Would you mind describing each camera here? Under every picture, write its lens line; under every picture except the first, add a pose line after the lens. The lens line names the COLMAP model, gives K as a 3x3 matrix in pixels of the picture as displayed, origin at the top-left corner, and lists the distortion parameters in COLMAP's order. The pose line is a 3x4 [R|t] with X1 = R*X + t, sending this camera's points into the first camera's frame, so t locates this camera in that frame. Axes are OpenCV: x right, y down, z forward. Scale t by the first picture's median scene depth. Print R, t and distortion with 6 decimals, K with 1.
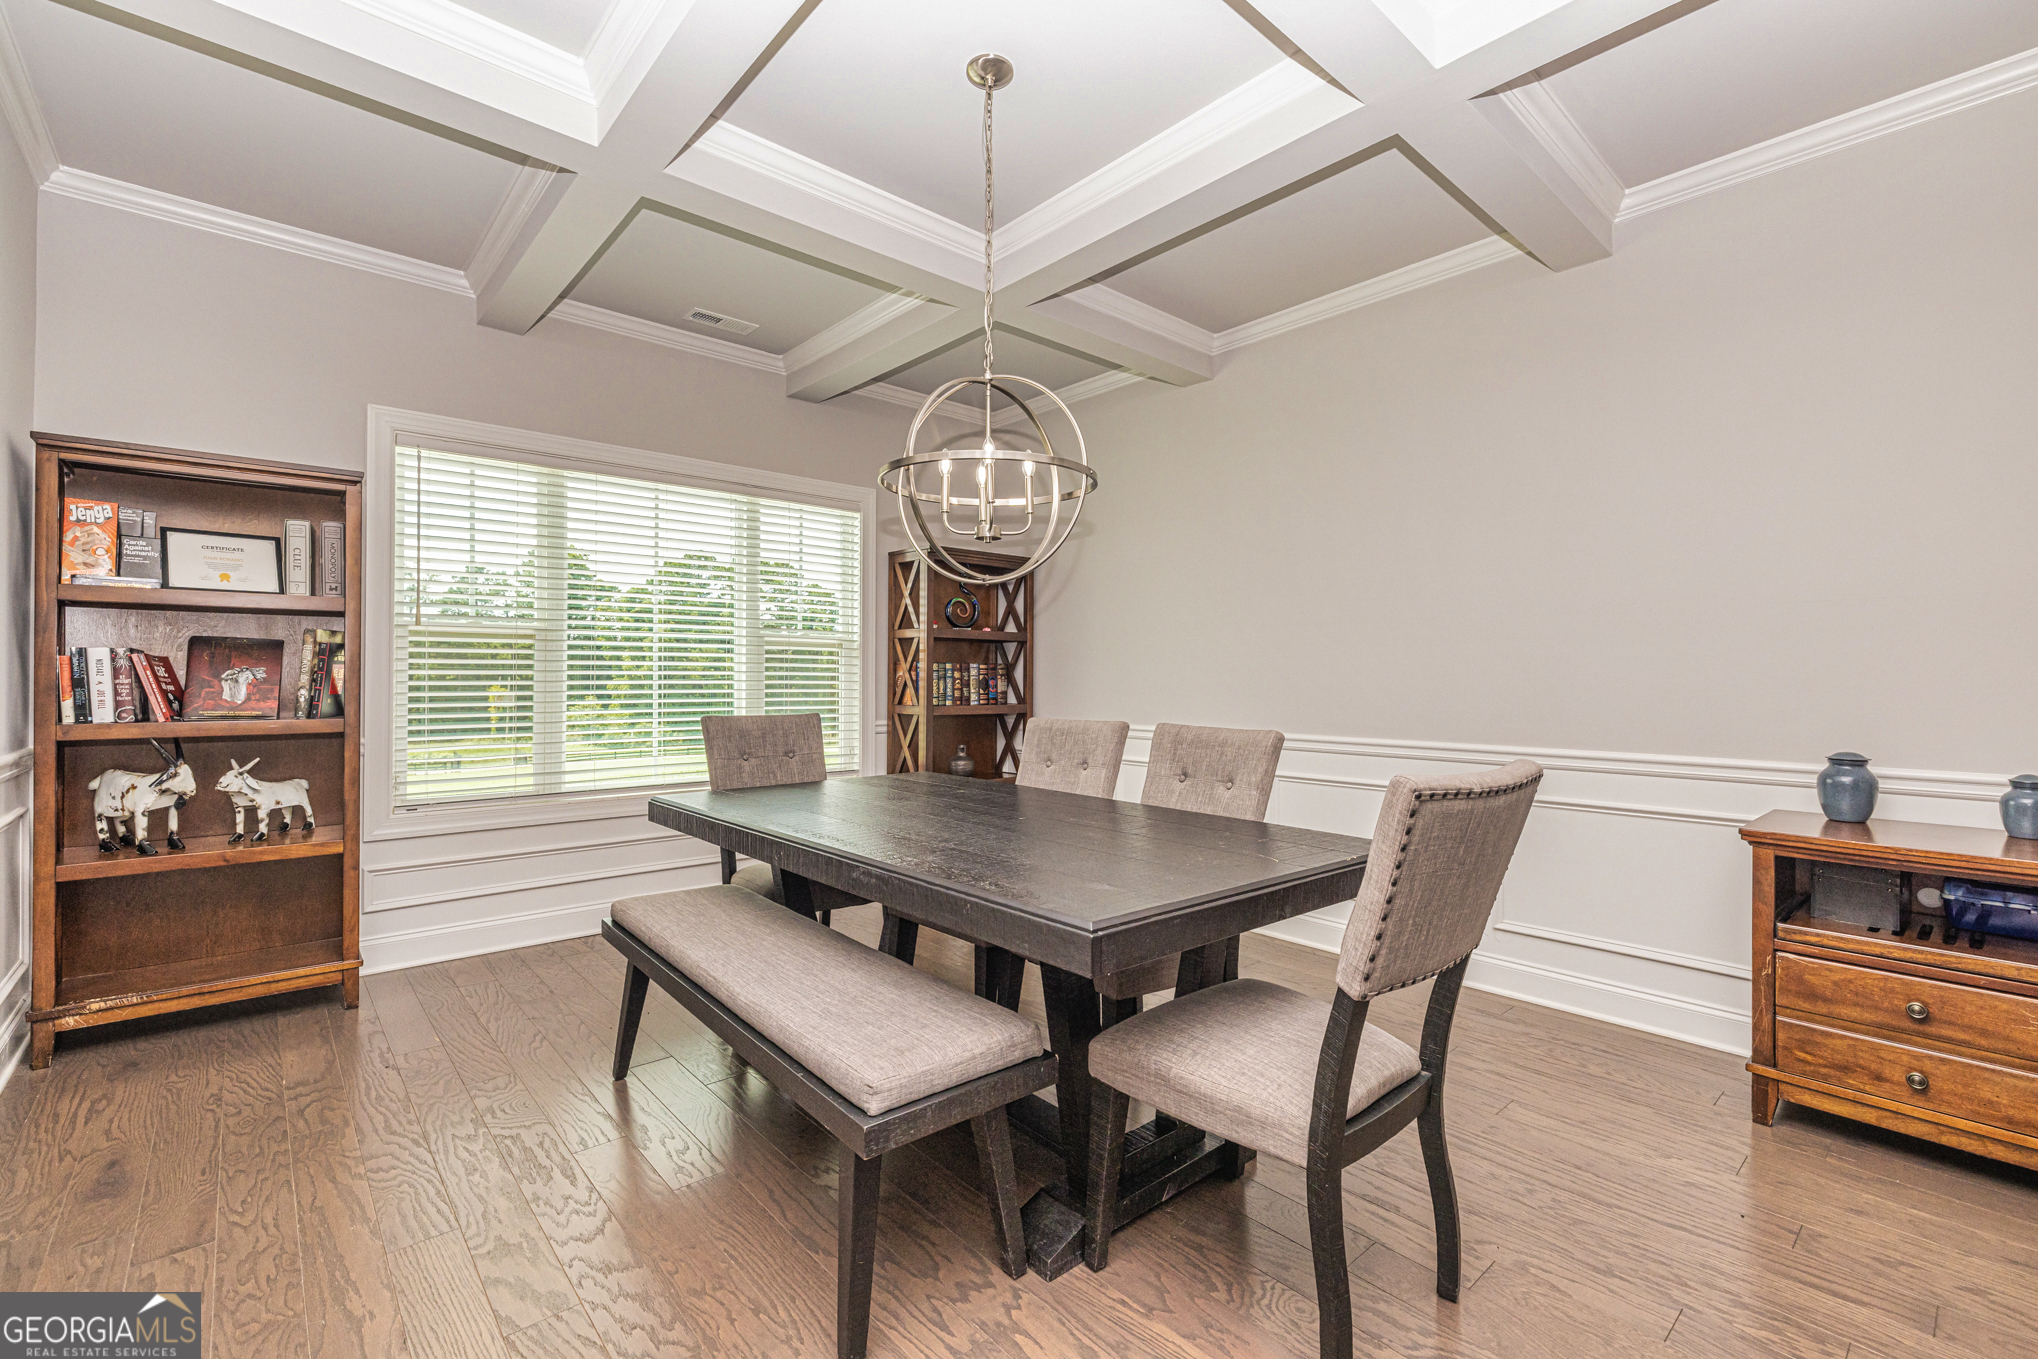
lens RADIAL K [[878.3, 0, 1019.0], [0, 878.3, 679.5], [0, 0, 1]] dist [0.000219, 0.000169]
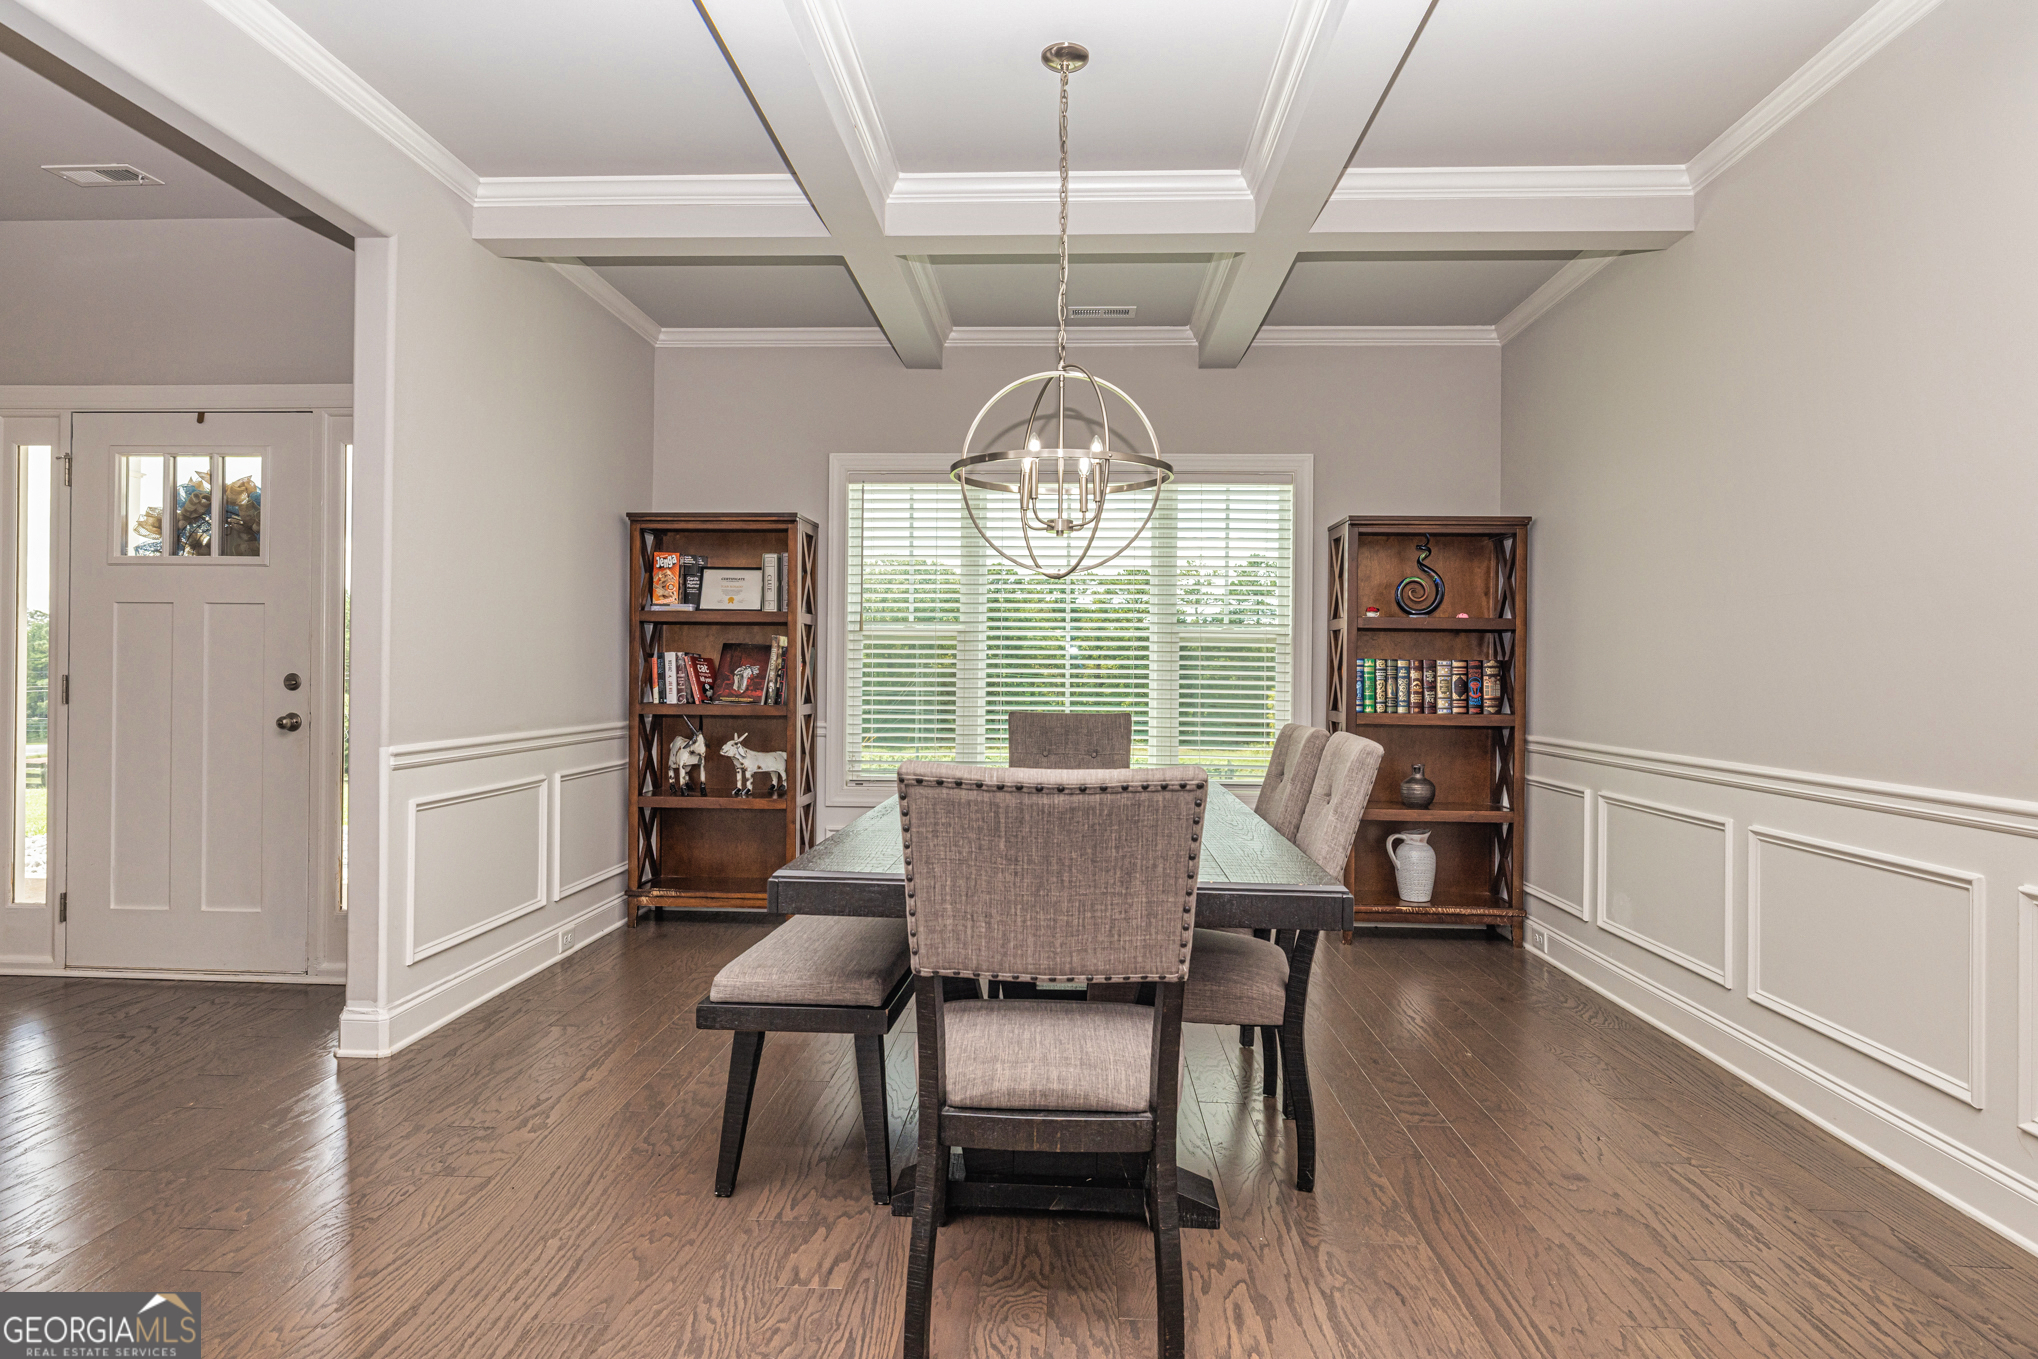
lens RADIAL K [[878.3, 0, 1019.0], [0, 878.3, 679.5], [0, 0, 1]] dist [0.000219, 0.000169]
pose [[0.714881, 0.008615, -0.699193, 0.351424], [-0.009122, 0.999954, 0.002994, -0.000152], [0.699187, 0.004238, 0.714927, 0.315536]]
